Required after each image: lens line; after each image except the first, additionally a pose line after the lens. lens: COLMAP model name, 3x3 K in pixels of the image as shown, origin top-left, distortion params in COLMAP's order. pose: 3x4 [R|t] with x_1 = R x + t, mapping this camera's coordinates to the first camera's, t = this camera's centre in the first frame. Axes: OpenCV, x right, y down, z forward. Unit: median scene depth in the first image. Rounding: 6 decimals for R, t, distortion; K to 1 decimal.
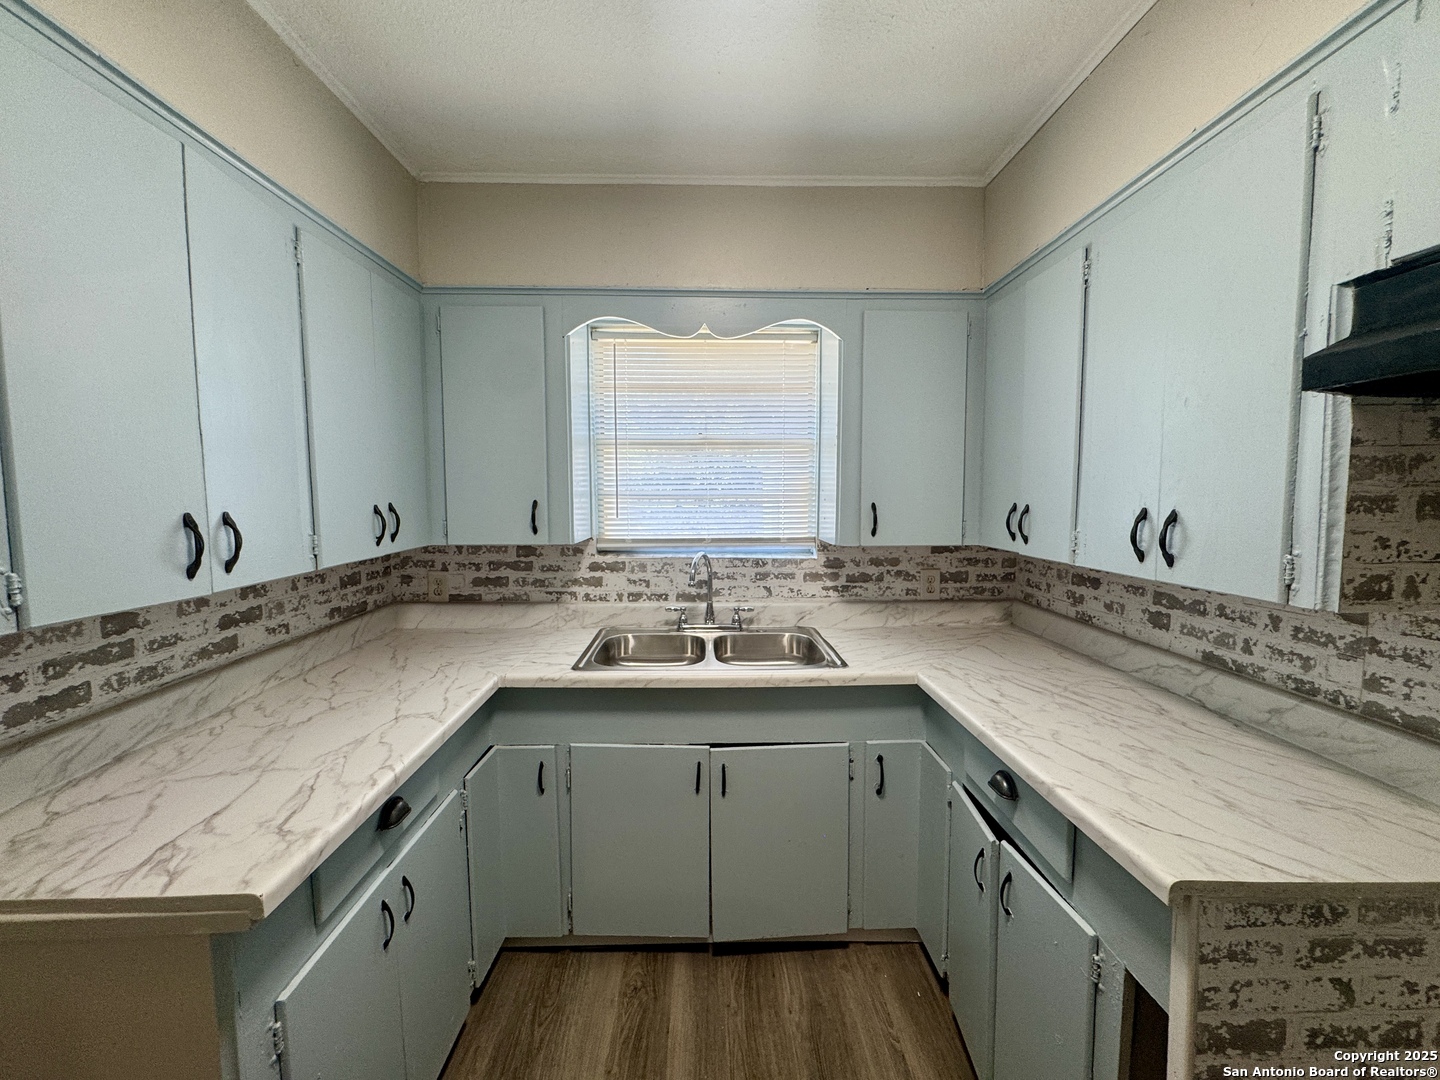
lens RADIAL K [[576.3, 0, 719.1], [0, 576.3, 539.2], [0, 0, 1]] dist [-0.002124, 0.000419]
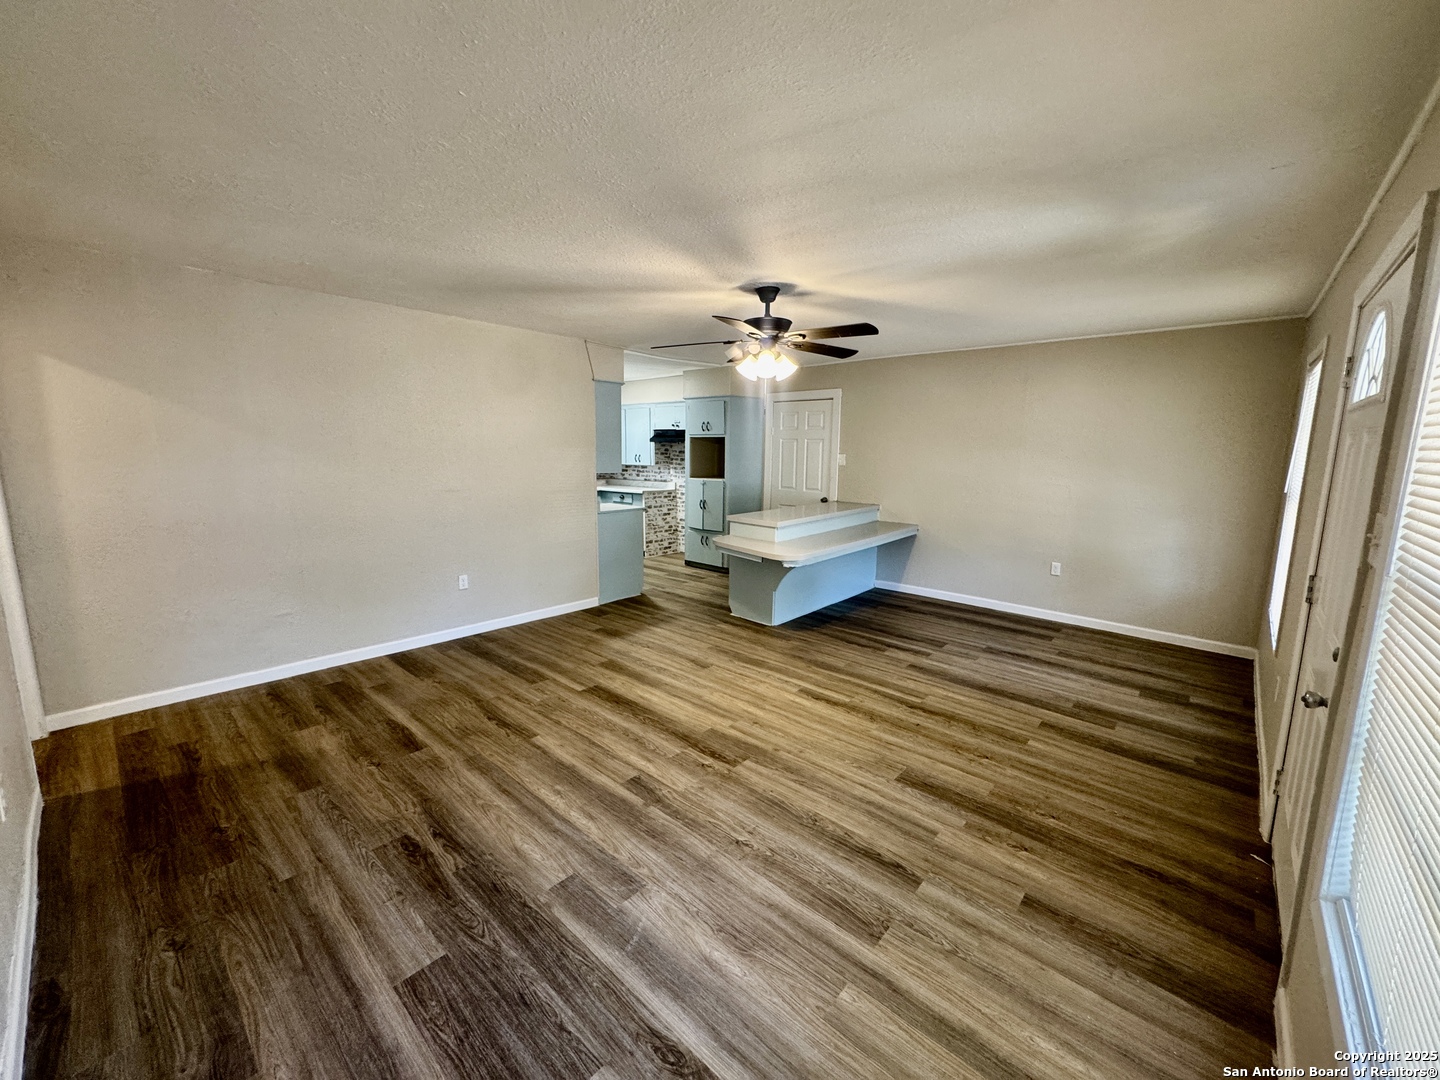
lens RADIAL K [[576.3, 0, 719.1], [0, 576.3, 539.2], [0, 0, 1]] dist [-0.002124, 0.000419]
pose [[0.676052, -0.110052, 0.728589, -5.170062], [0.040093, 0.992813, 0.112761, 0.305742], [-0.735763, -0.047021, 0.675605, -6.150507]]
